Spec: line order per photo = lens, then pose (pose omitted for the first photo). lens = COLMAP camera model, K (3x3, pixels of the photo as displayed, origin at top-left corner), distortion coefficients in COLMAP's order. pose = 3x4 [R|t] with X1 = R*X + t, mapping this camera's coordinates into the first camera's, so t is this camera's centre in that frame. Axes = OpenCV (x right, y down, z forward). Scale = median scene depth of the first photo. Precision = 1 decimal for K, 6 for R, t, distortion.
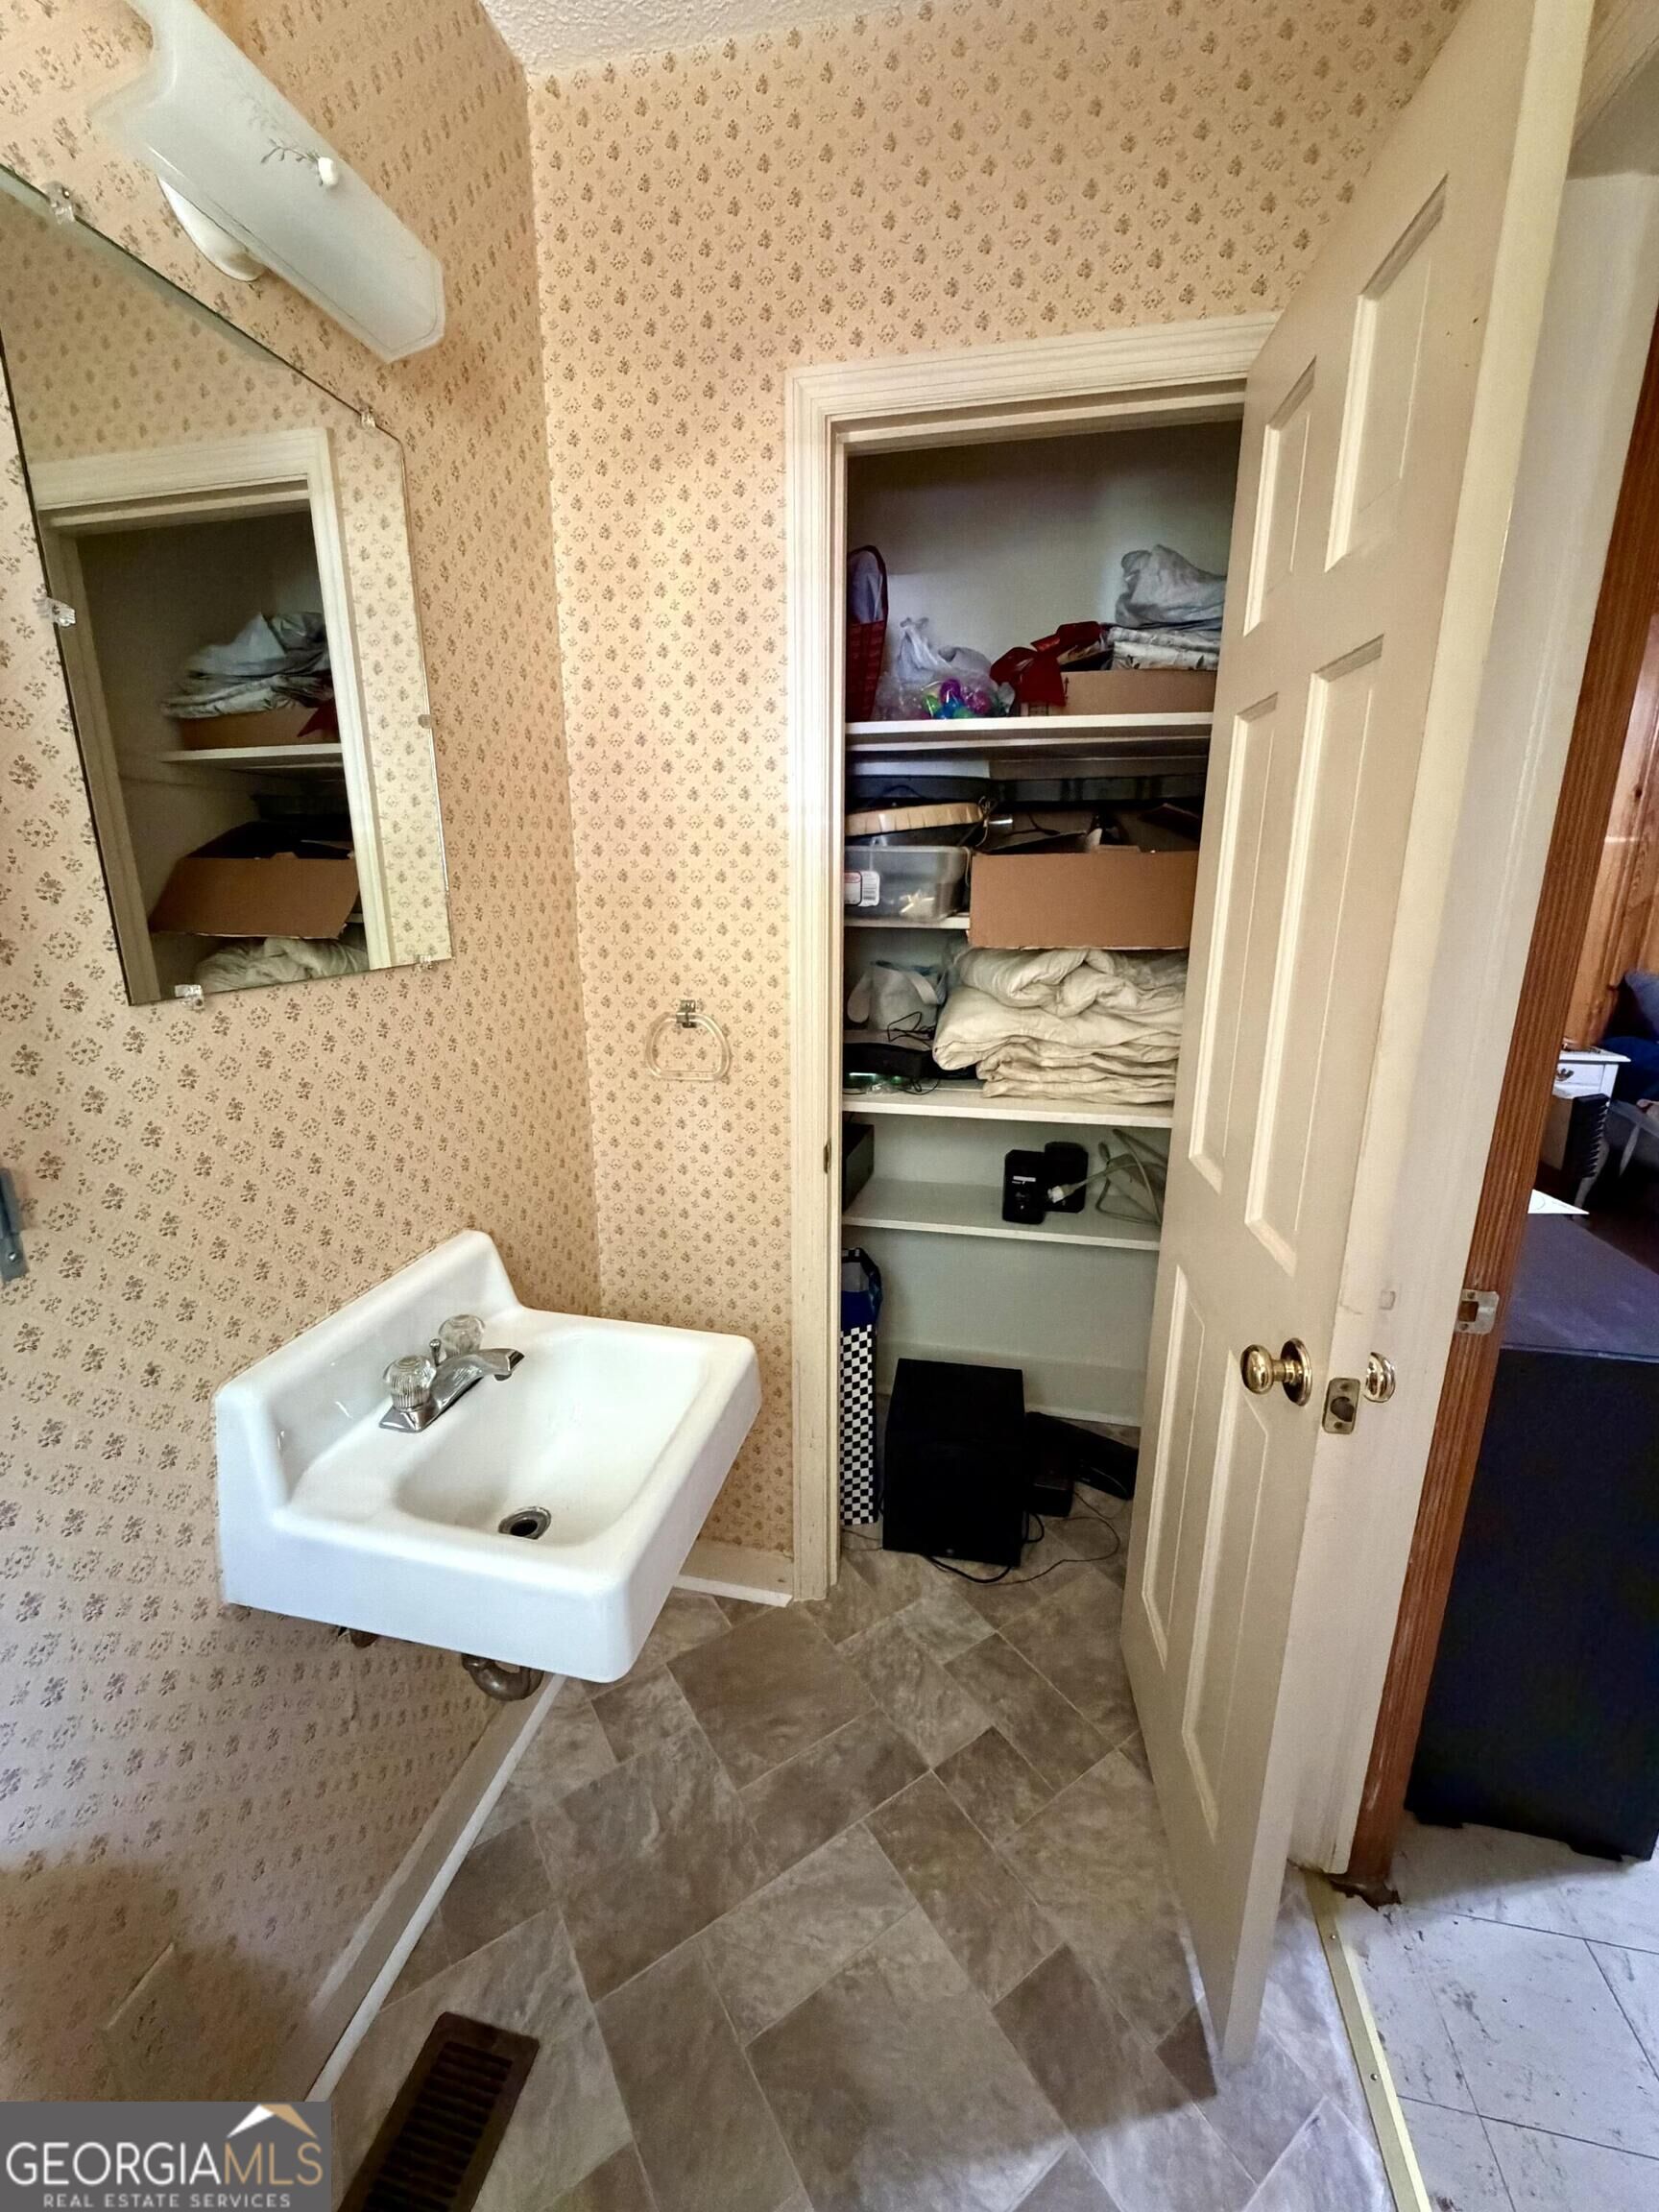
lens RADIAL K [[885.6, 0, 825.8], [0, 885.6, 1104.3], [0, 0, 1]] dist [0.000376, -0.000624]
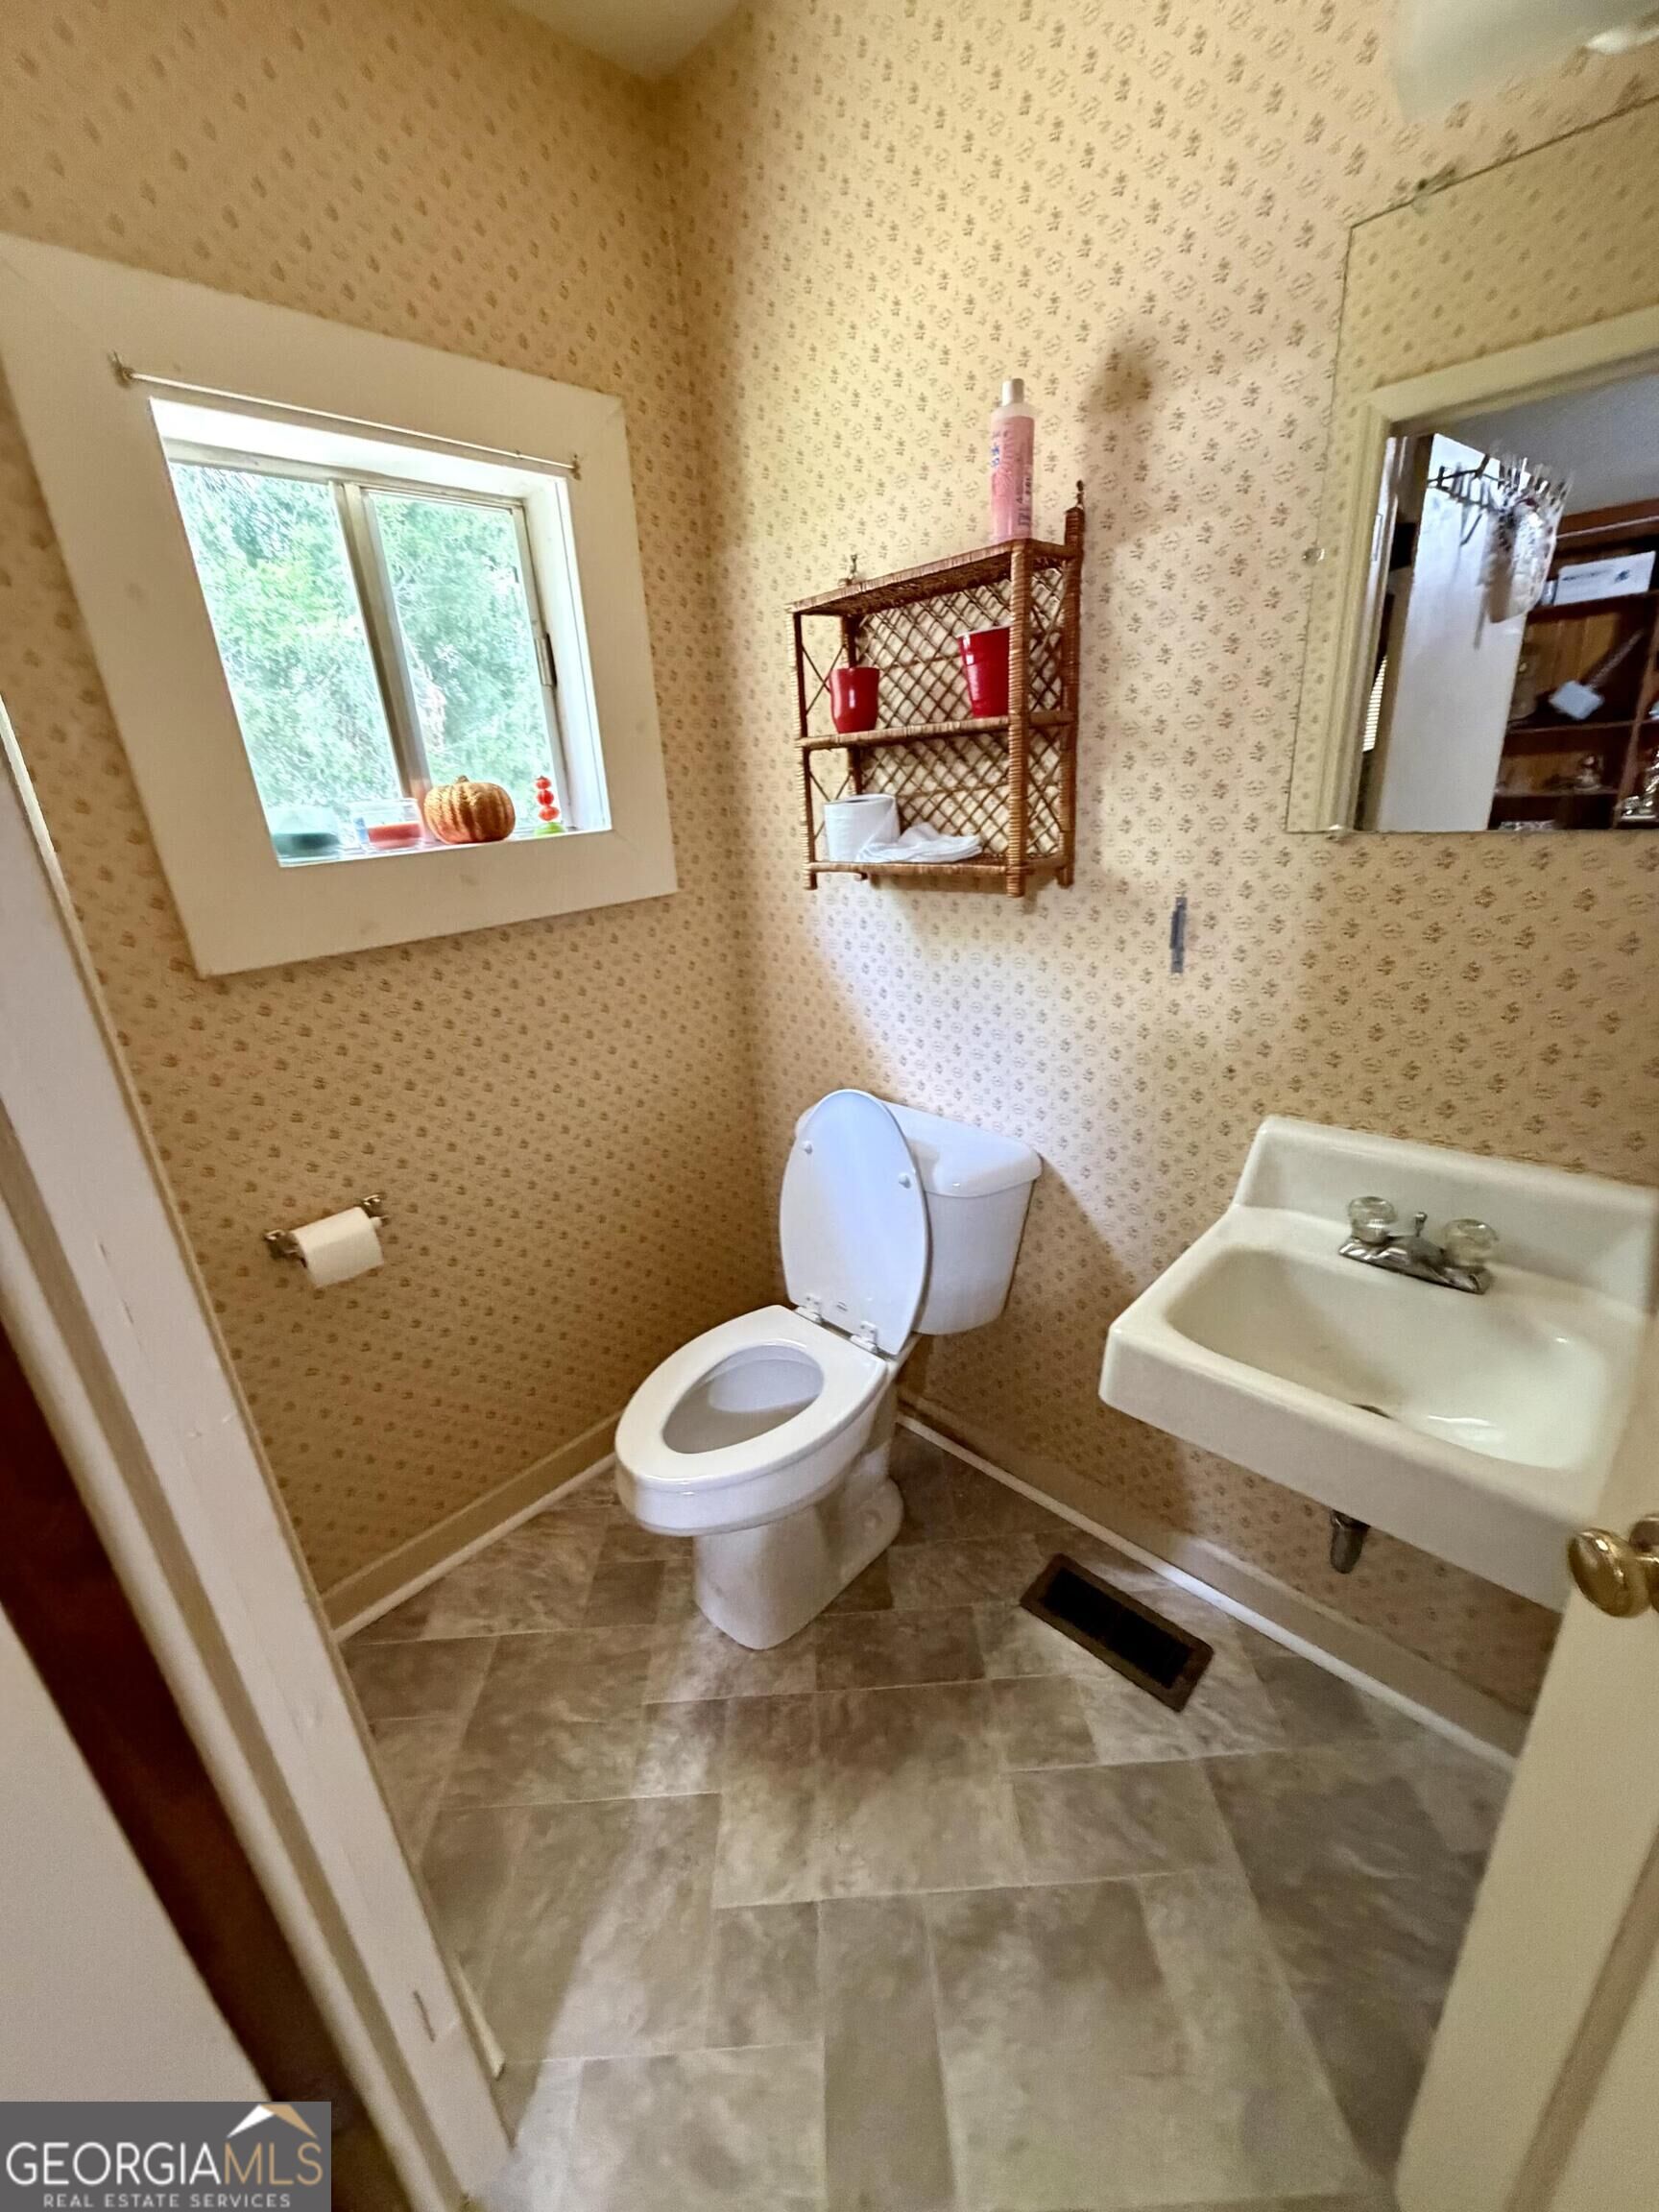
lens RADIAL K [[885.6, 0, 829.4], [0, 885.6, 1103.7], [0, 0, 1]] dist [0.000376, -0.000624]
pose [[-0.529564, 0.328305, -0.782163, 0.653780], [-0.151114, 0.870807, 0.467824, -0.208023], [0.834702, 0.365939, -0.411536, 0.808966]]
